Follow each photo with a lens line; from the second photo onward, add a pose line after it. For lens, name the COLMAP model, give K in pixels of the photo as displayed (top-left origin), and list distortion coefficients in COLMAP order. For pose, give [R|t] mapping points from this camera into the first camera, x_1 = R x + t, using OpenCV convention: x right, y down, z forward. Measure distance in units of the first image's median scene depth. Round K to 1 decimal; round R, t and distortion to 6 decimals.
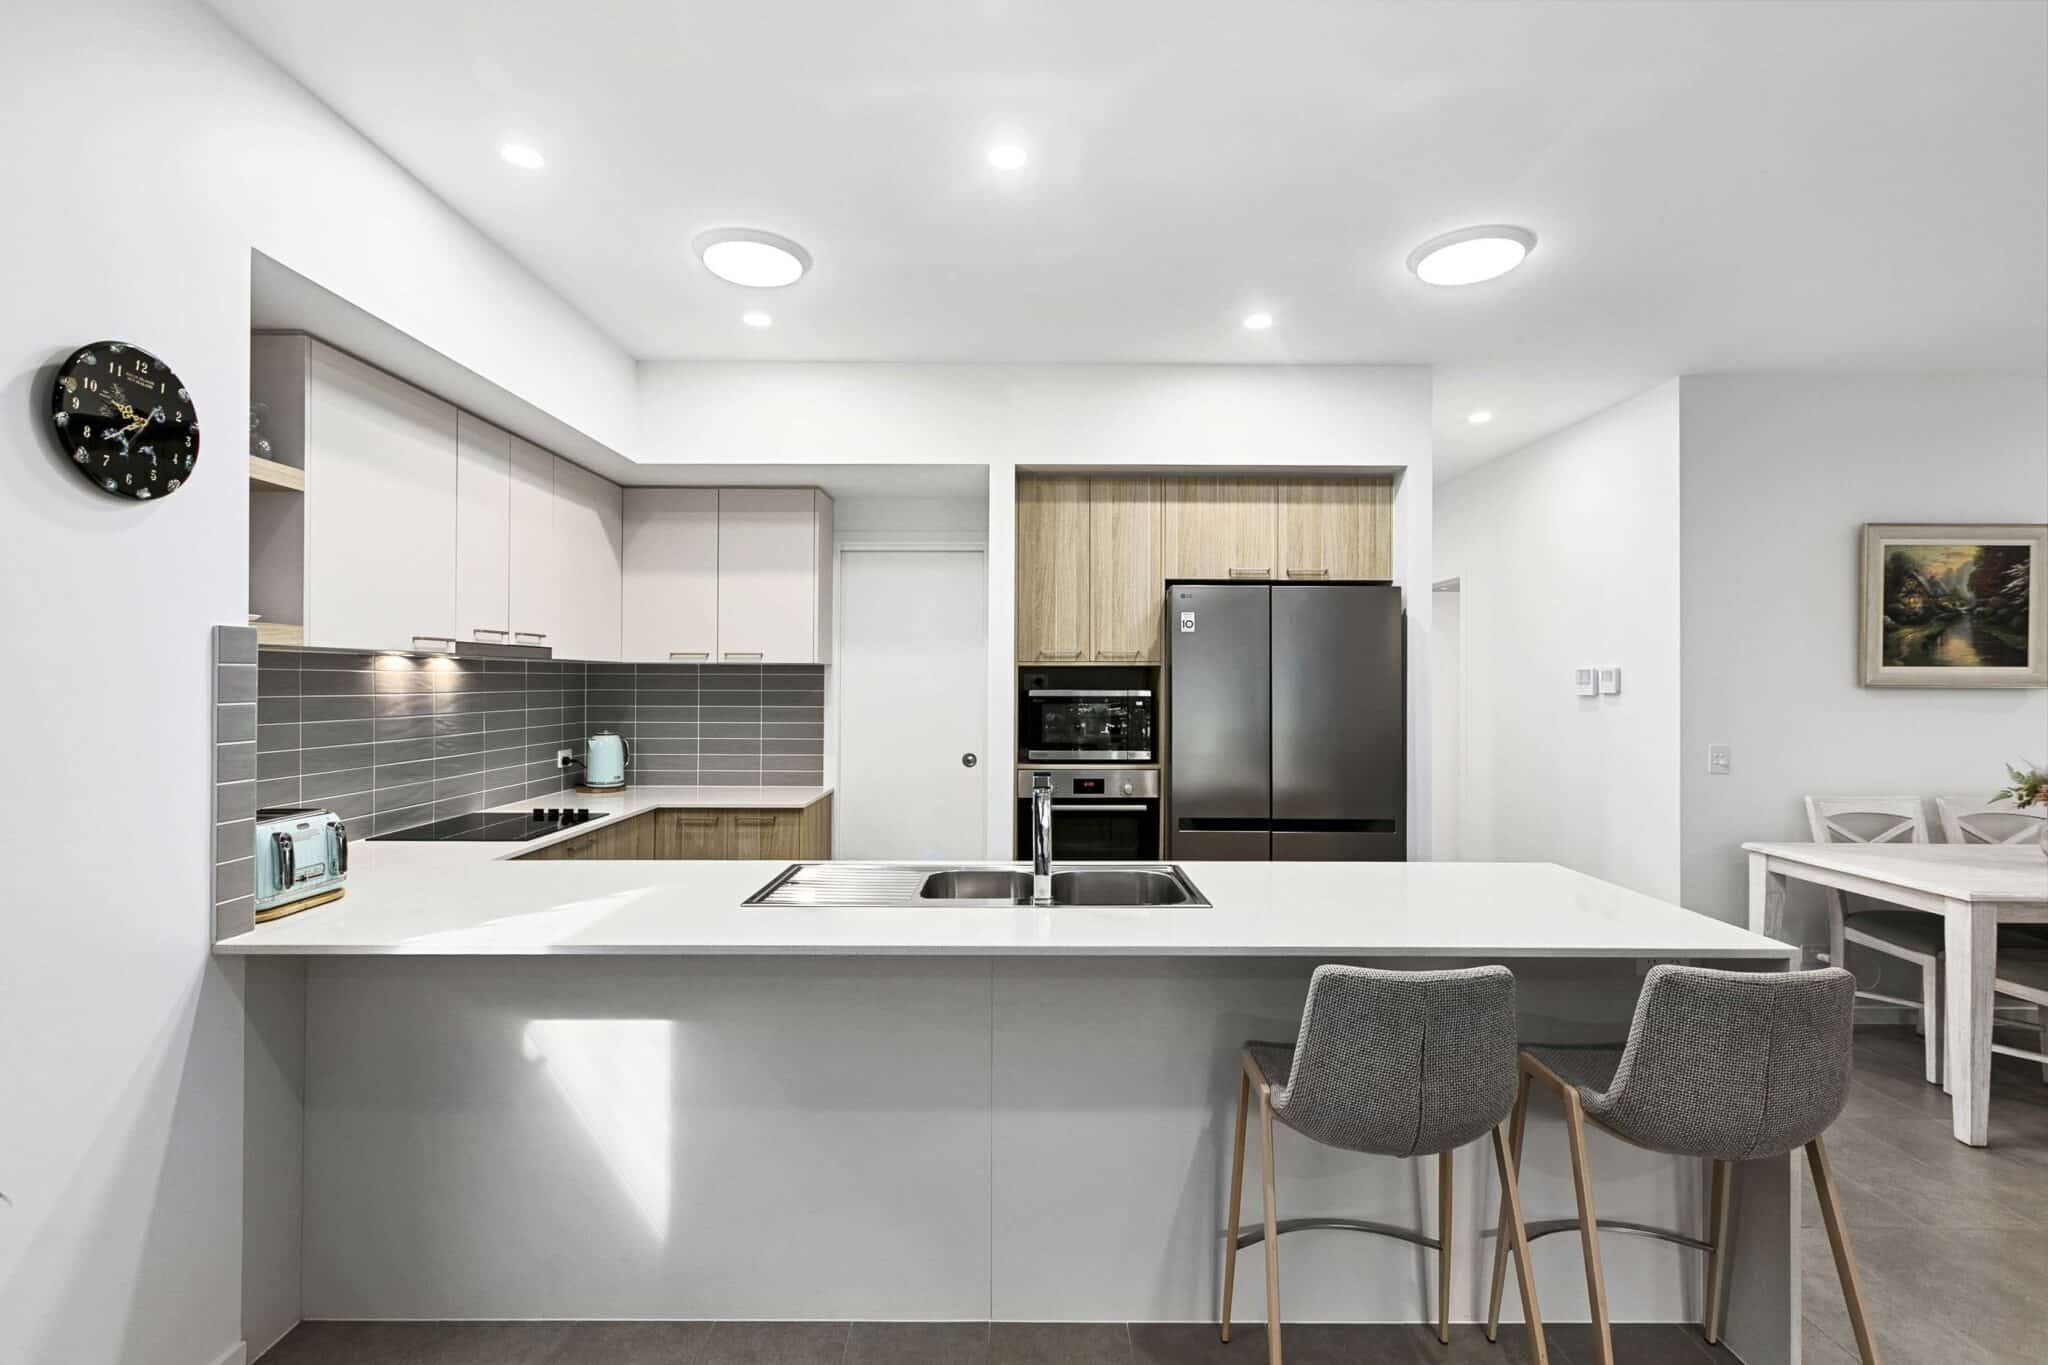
lens RADIAL K [[934.0, 0, 1036.7], [0, 934.0, 676.6], [0, 0, 1]] dist [0.003597, 0.000245]
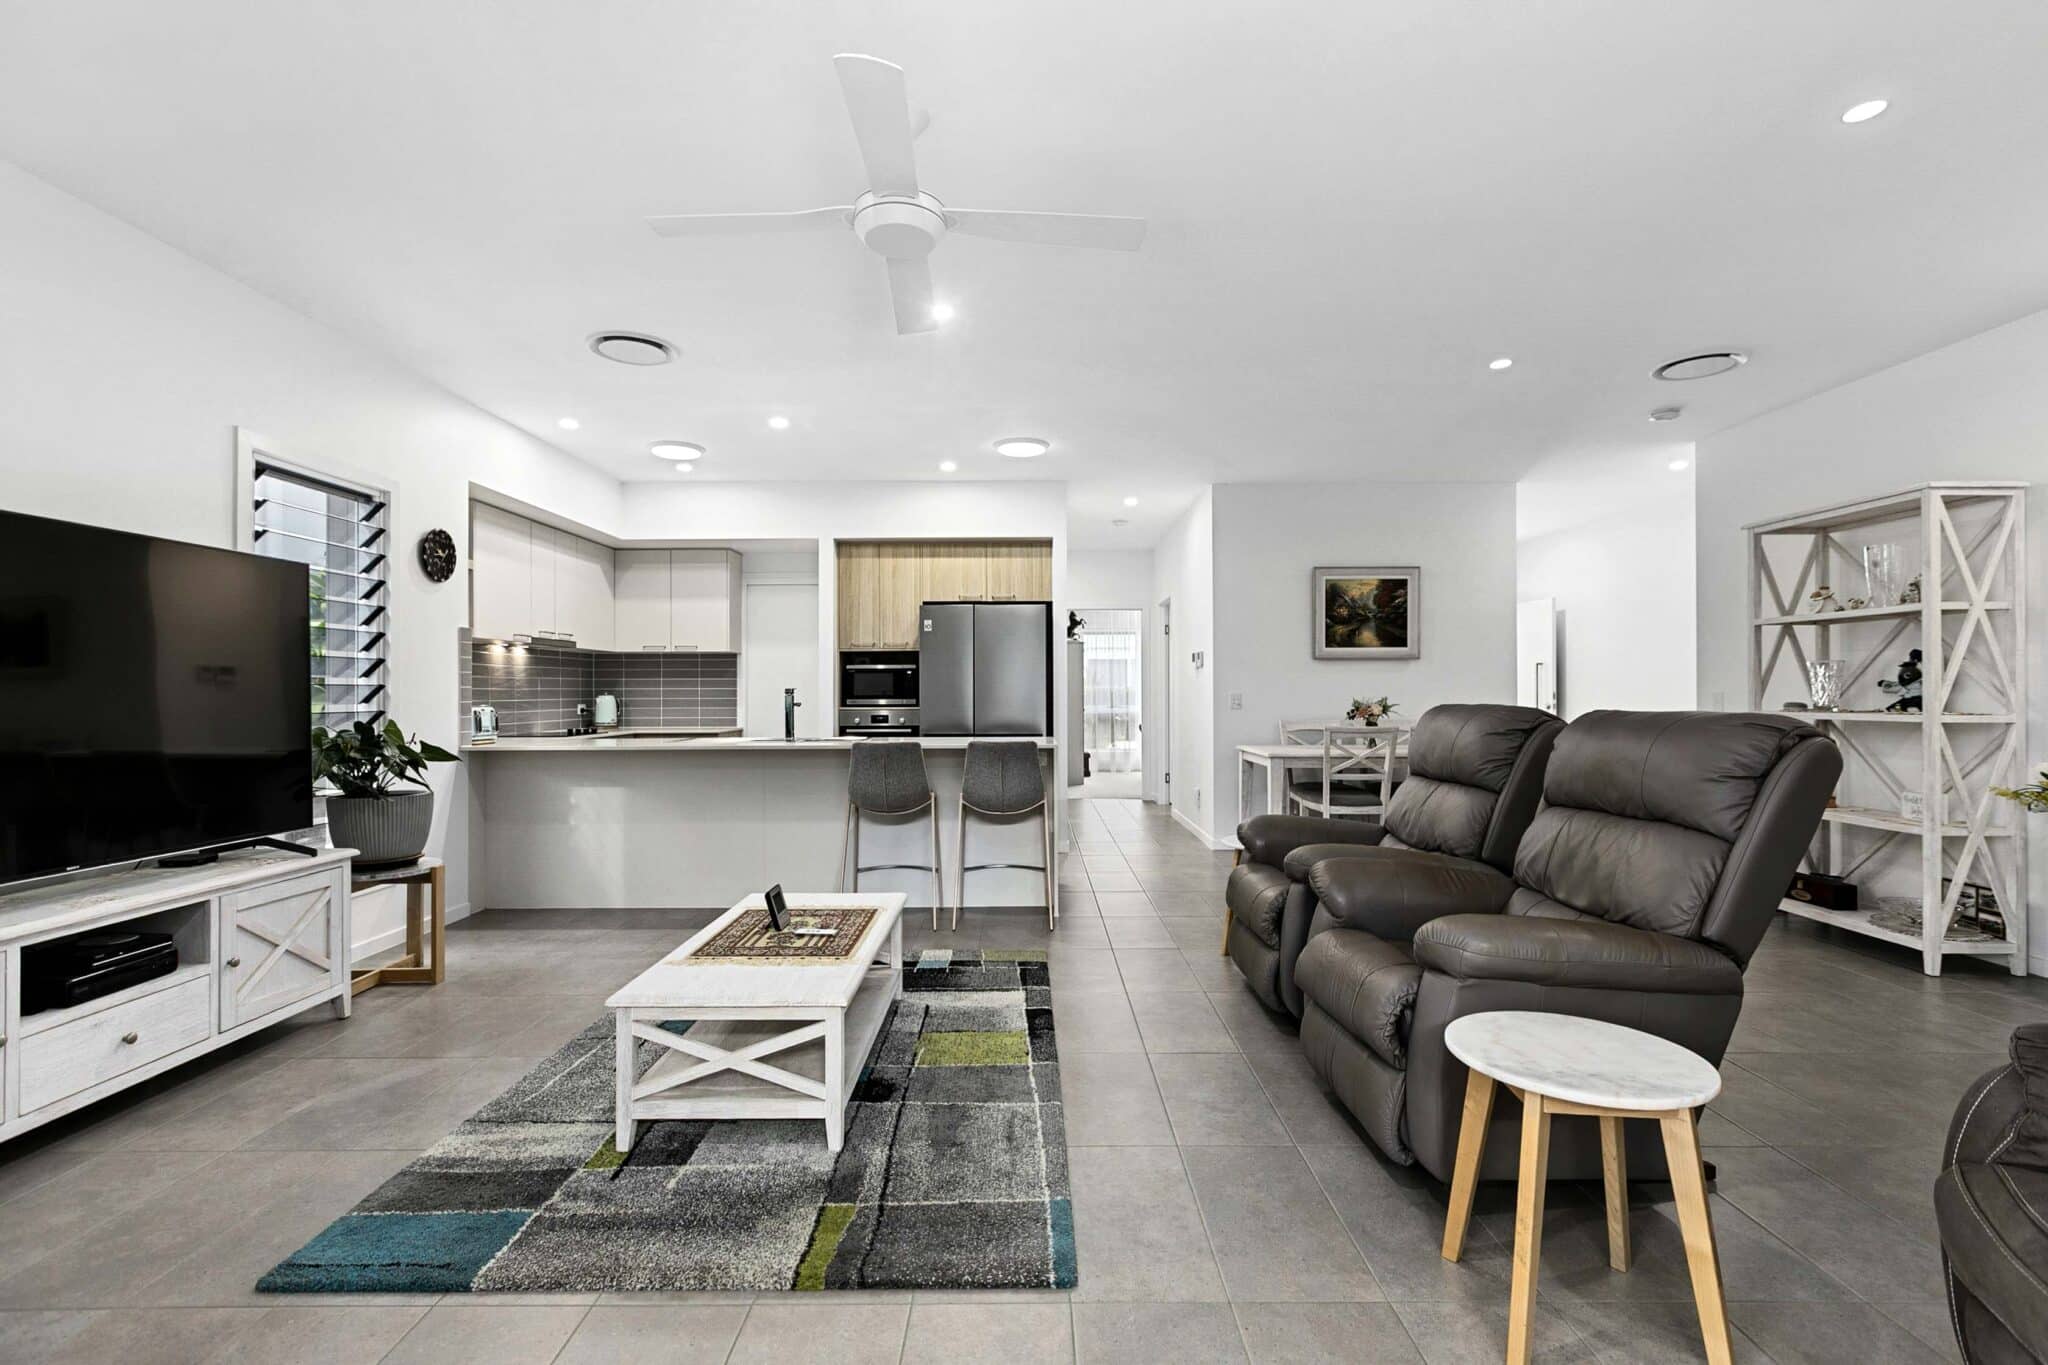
lens RADIAL K [[934.0, 0, 1027.2], [0, 934.0, 685.1], [0, 0, 1]] dist [0.003597, 0.000245]
pose [[0.999940, -0.006922, -0.008456, 0.353967], [0.006904, 0.999974, -0.002122, 0.059640], [0.008470, 0.002063, 0.999962, -0.768391]]
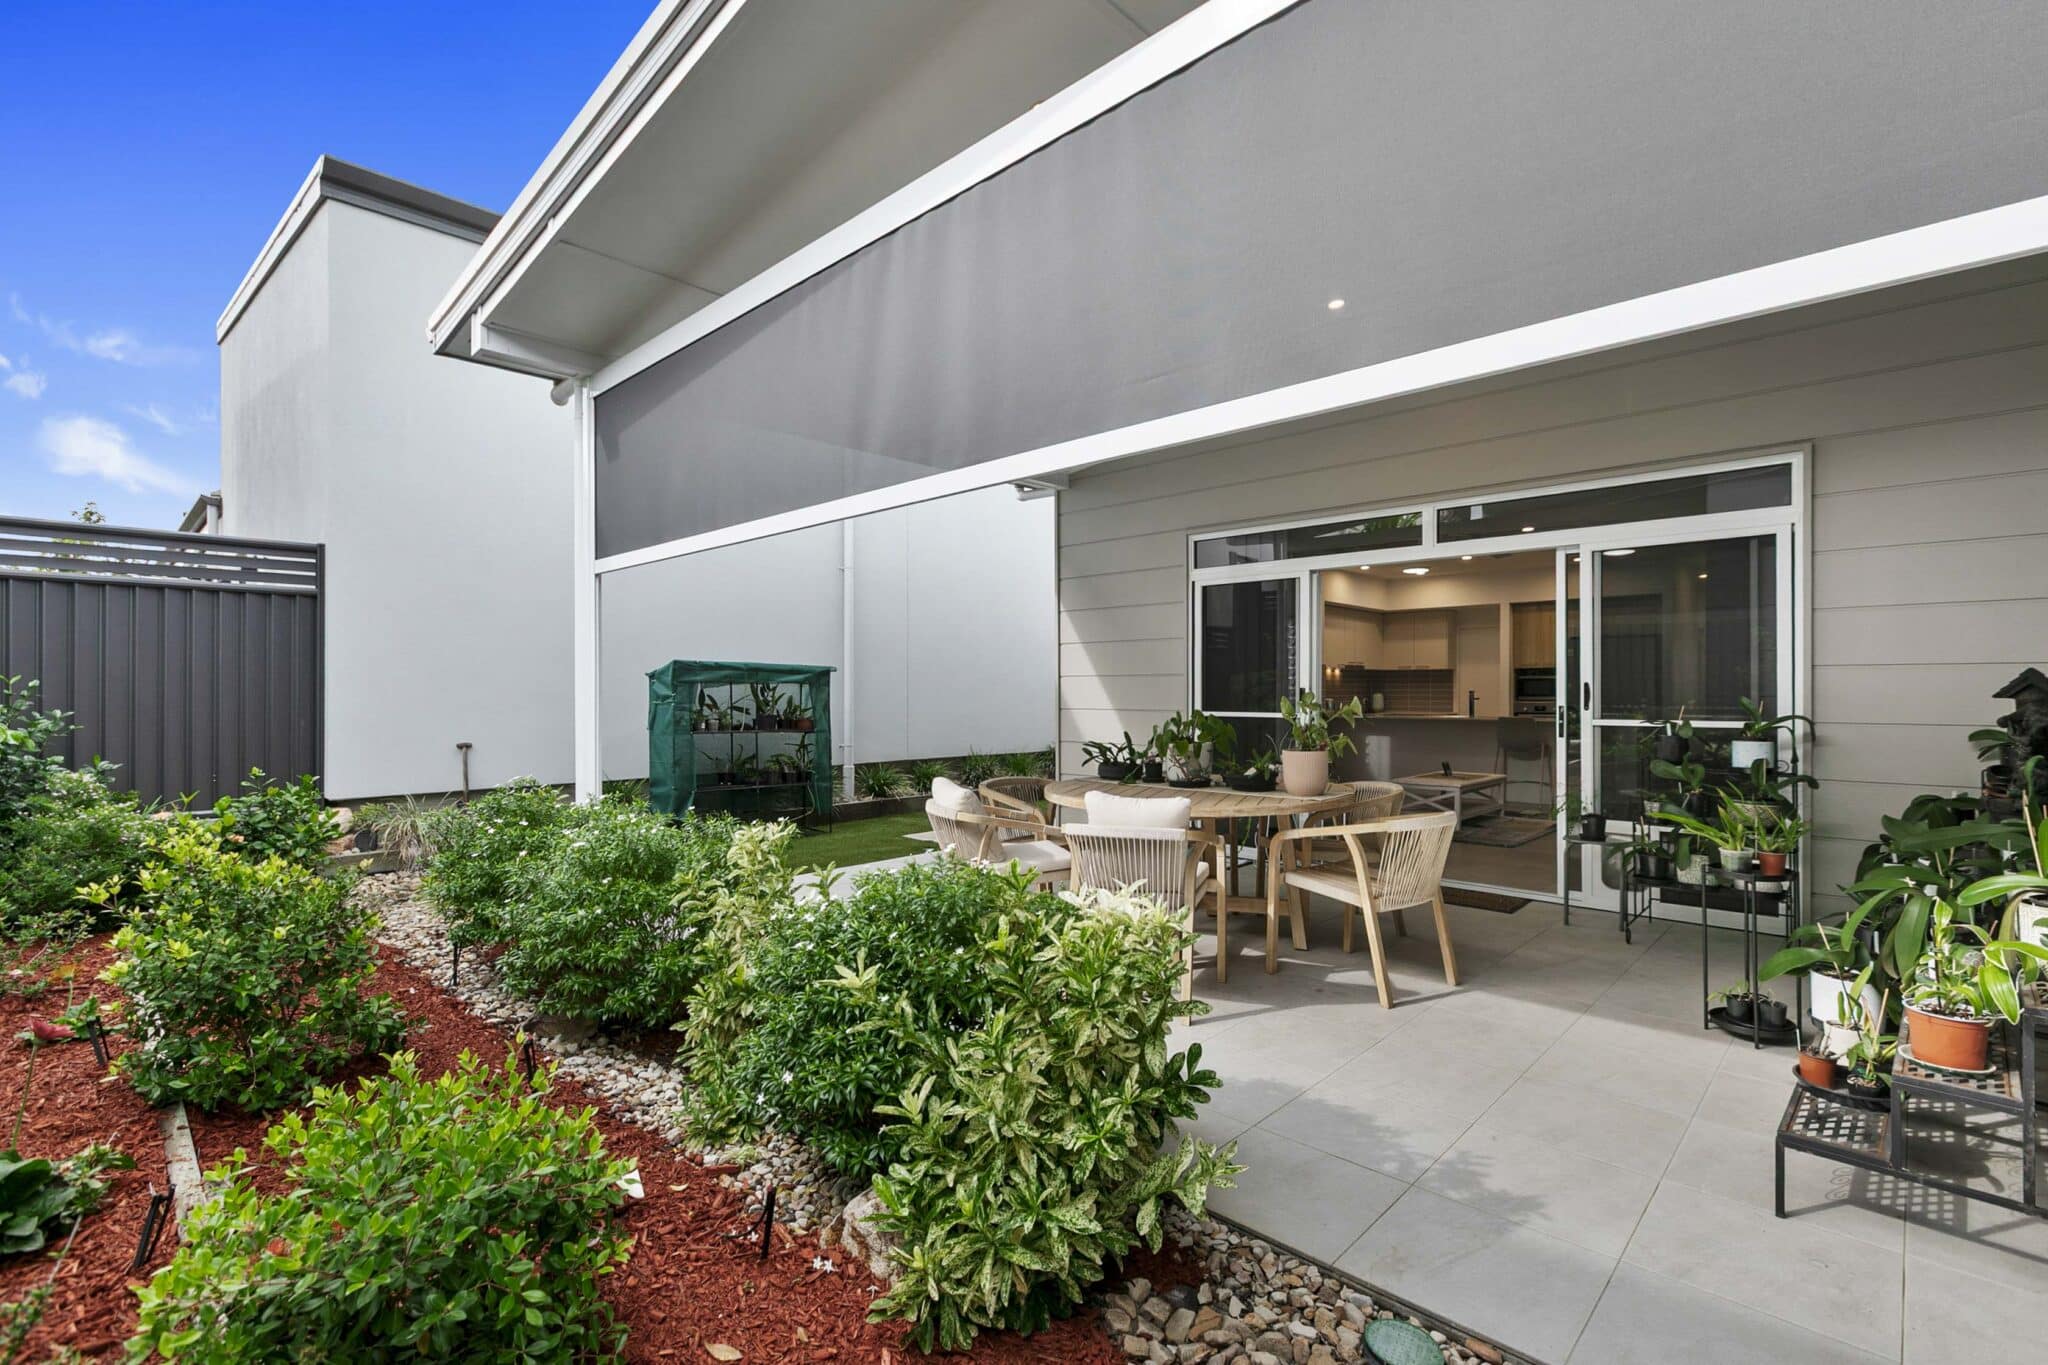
lens RADIAL K [[886.9, 0, 1019.2], [0, 886.9, 689.3], [0, 0, 1]] dist [0.001430, 0.000035]
pose [[0.690214, -0.001742, -0.723603, 0.964573], [-0.001817, 0.999990, -0.004141, 0.072333], [0.723603, 0.004173, 0.690204, -2.161766]]
